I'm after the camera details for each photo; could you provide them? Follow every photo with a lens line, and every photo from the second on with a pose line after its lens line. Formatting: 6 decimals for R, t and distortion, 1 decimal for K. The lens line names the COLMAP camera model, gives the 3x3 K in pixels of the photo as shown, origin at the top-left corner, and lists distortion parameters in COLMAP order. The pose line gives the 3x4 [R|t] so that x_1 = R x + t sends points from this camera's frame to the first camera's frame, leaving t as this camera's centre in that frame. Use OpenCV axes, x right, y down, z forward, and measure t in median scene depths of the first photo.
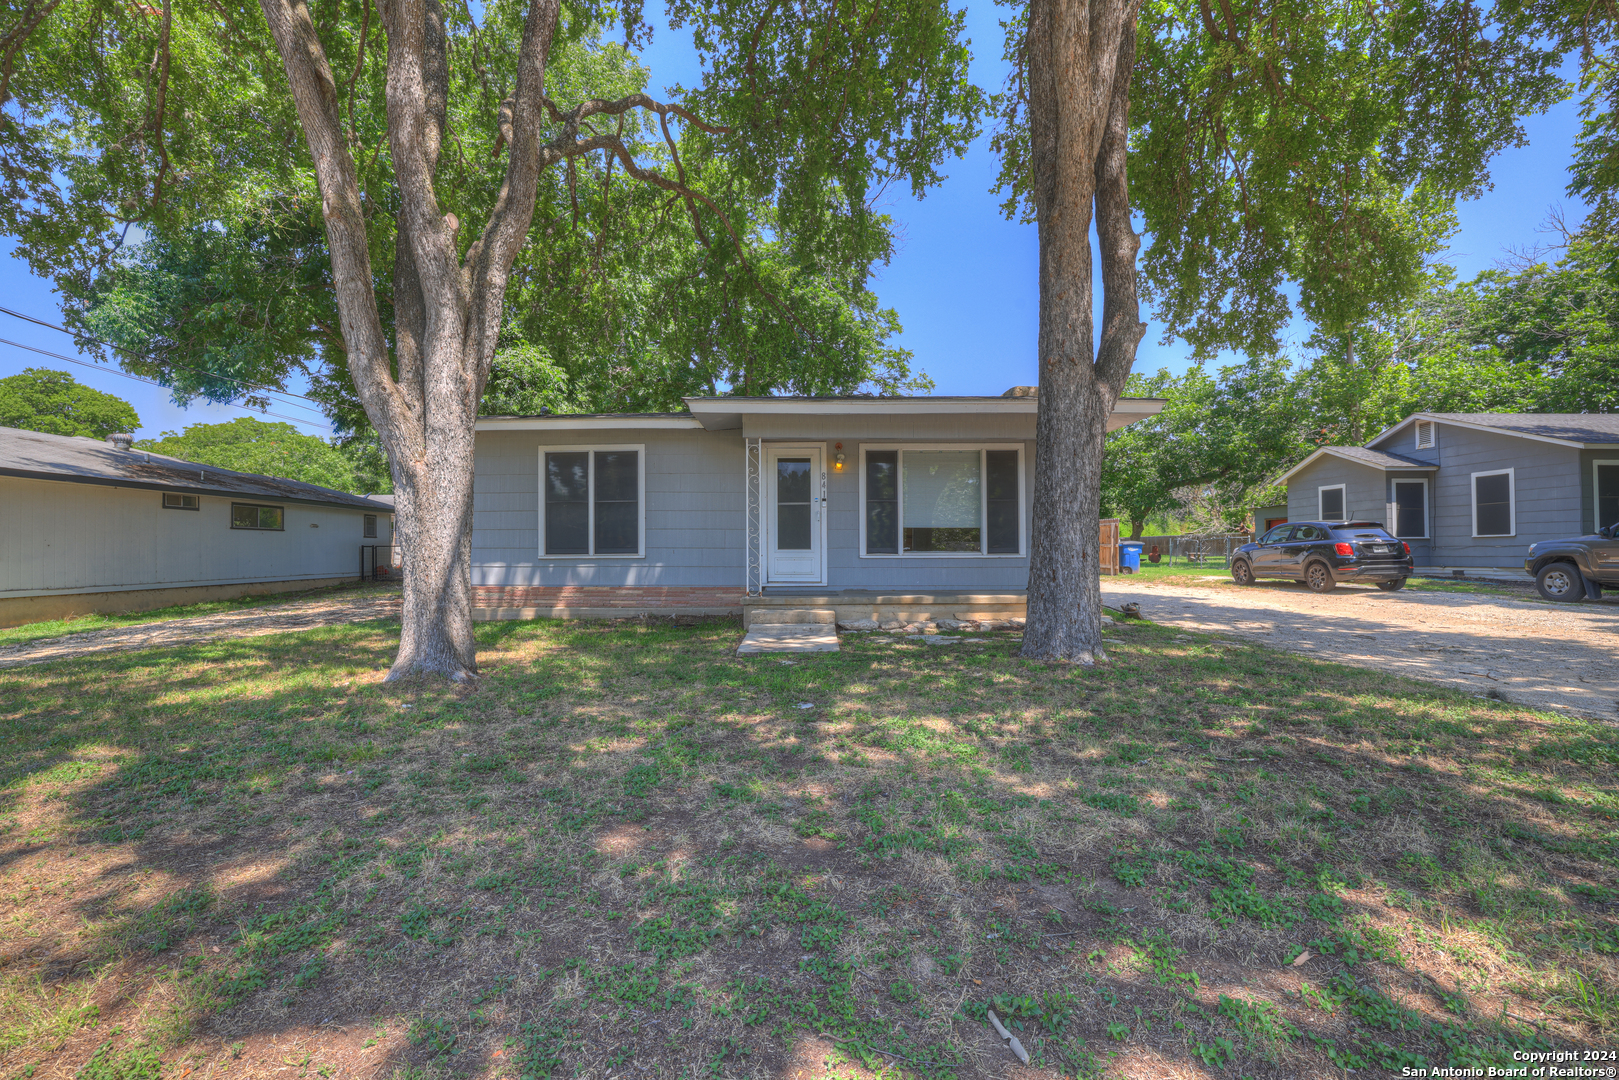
lens RADIAL K [[696.2, 0, 800.8], [0, 696.2, 537.8], [0, 0, 1]] dist [-0.003617, 0.001958]
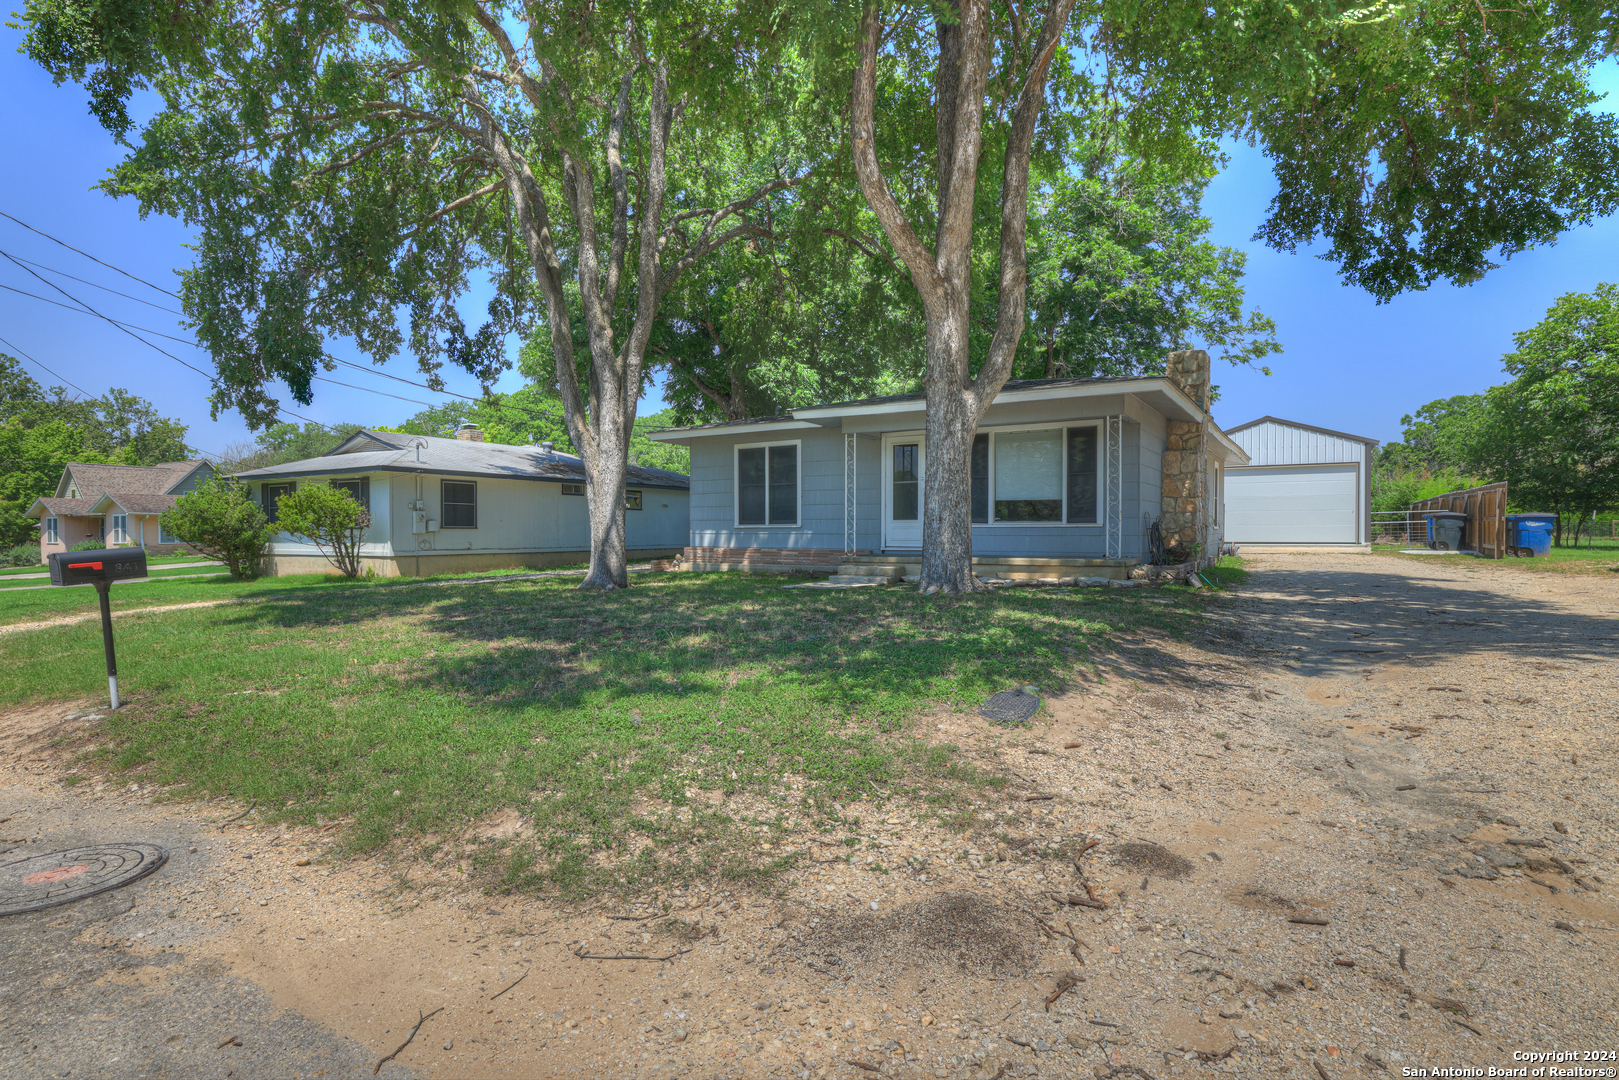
lens RADIAL K [[850.9, 0, 804.3], [0, 850.9, 545.2], [0, 0, 1]] dist [0.007841, -0.000124]
pose [[0.856300, 0.011761, -0.516345, 0.605192], [0.005772, 0.999460, 0.032337, 0.011587], [0.516446, -0.030671, 0.855770, -0.356786]]
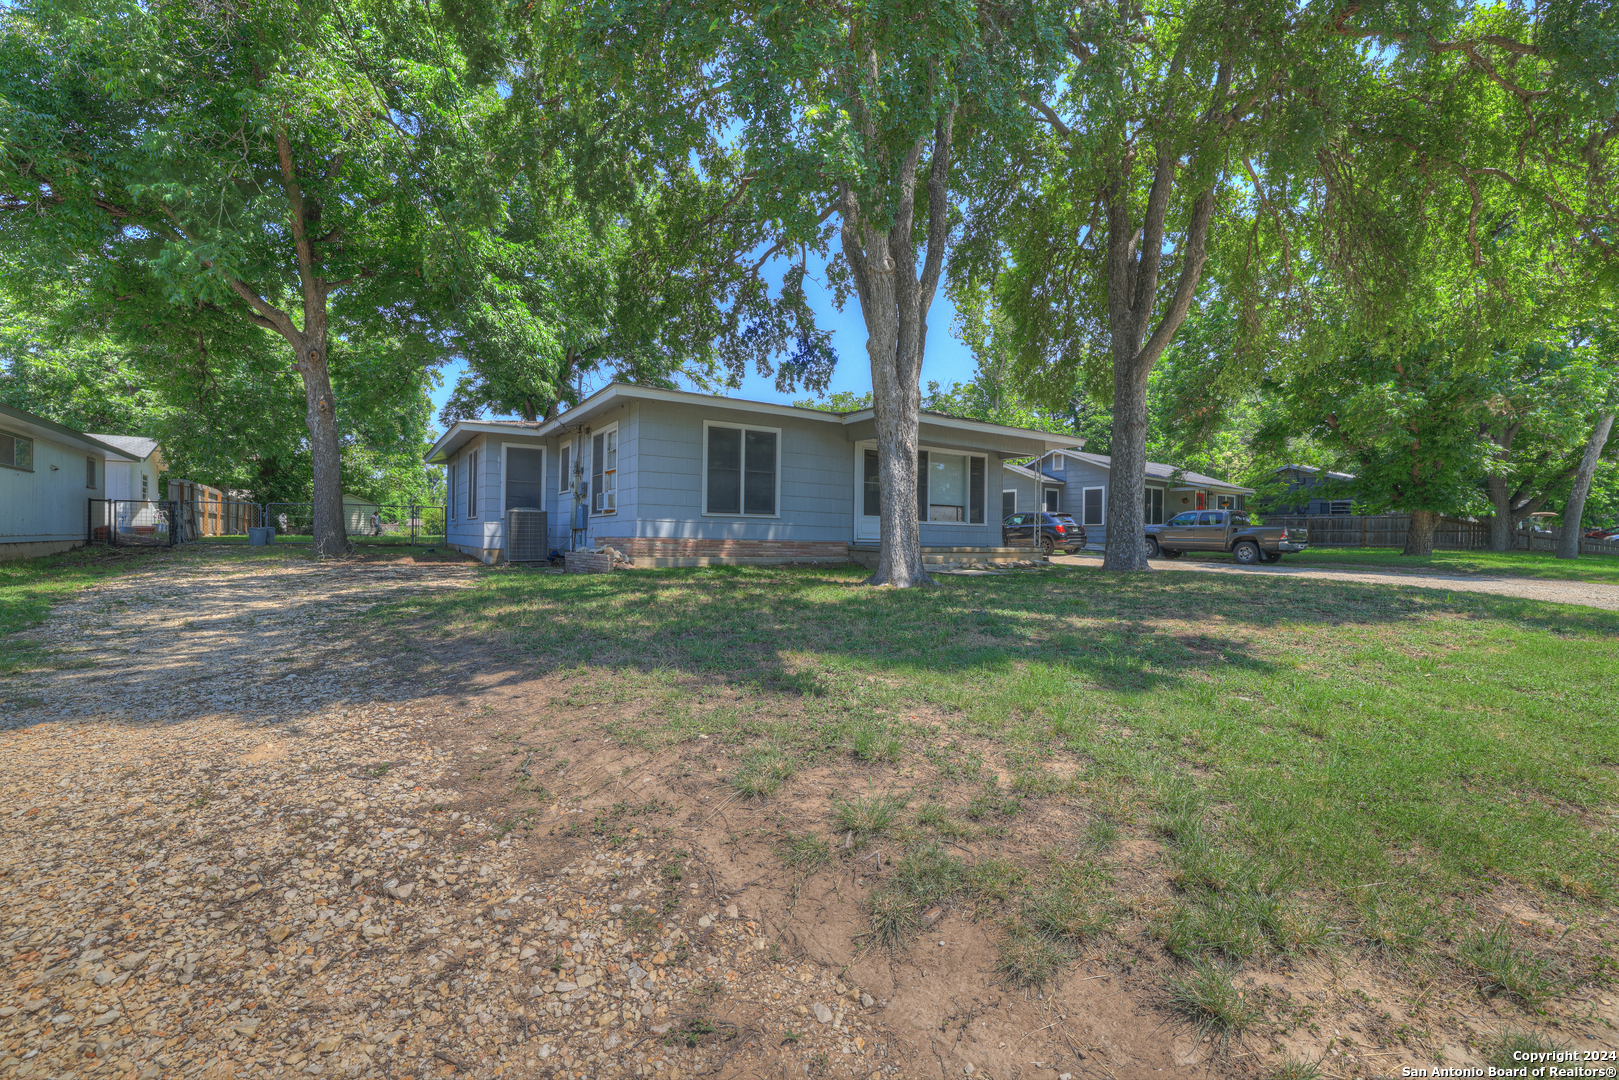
lens RADIAL K [[696.2, 0, 815.9], [0, 696.2, 535.5], [0, 0, 1]] dist [-0.003617, 0.001958]
pose [[0.835017, 0.018982, 0.549896, -0.869727], [-0.028719, 0.999546, 0.009106, 0.046634], [-0.549474, -0.023396, 0.835183, -0.087817]]
